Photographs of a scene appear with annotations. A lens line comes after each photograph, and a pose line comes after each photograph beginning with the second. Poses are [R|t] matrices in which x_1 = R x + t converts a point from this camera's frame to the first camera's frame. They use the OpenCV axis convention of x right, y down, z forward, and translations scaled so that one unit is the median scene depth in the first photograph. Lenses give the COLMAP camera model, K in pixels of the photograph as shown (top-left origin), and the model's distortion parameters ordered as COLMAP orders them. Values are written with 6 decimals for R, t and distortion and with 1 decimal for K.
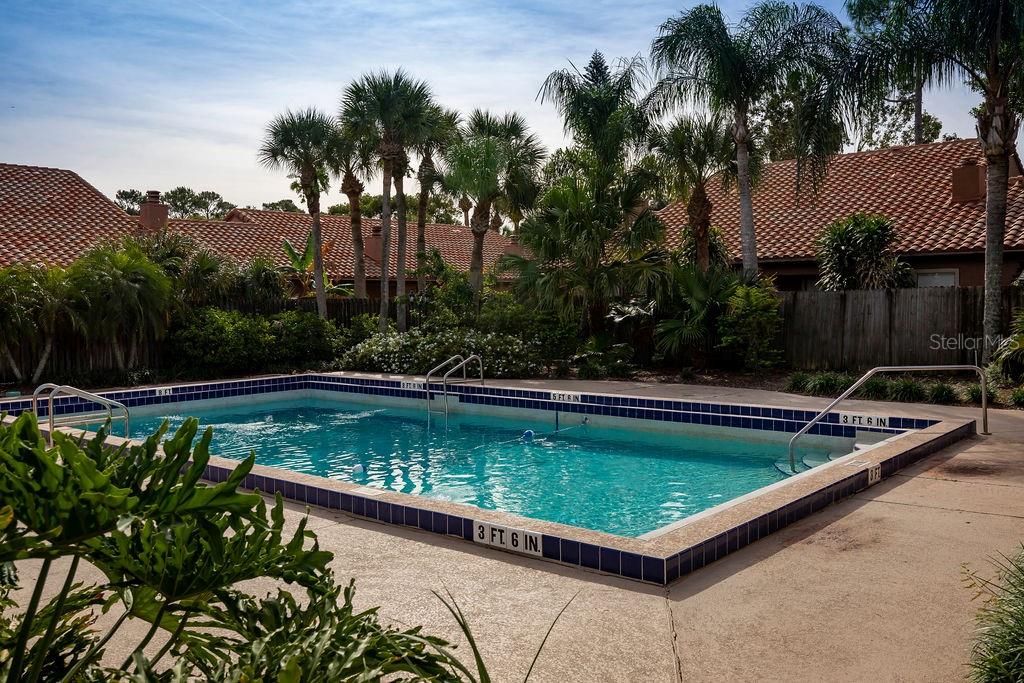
lens RADIAL K [[882.9, 0, 511.9], [0, 882.9, 339.0], [0, 0, 1]] dist [-0.009416, -0.002361]
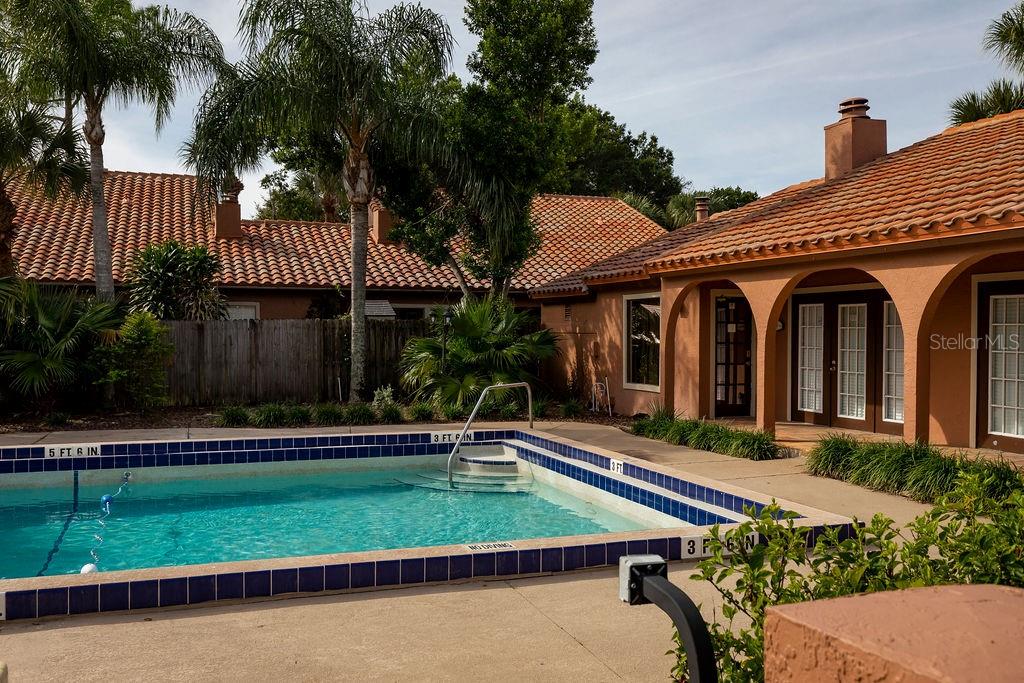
lens RADIAL K [[939.9, 0, 512.2], [0, 939.9, 343.4], [0, 0, 1]] dist [0.008072, 0.000000]
pose [[0.495946, 0.005164, 0.868338, -0.394027], [0.029710, 0.999296, -0.022911, 0.003290], [-0.867845, 0.037161, 0.495443, 0.241188]]
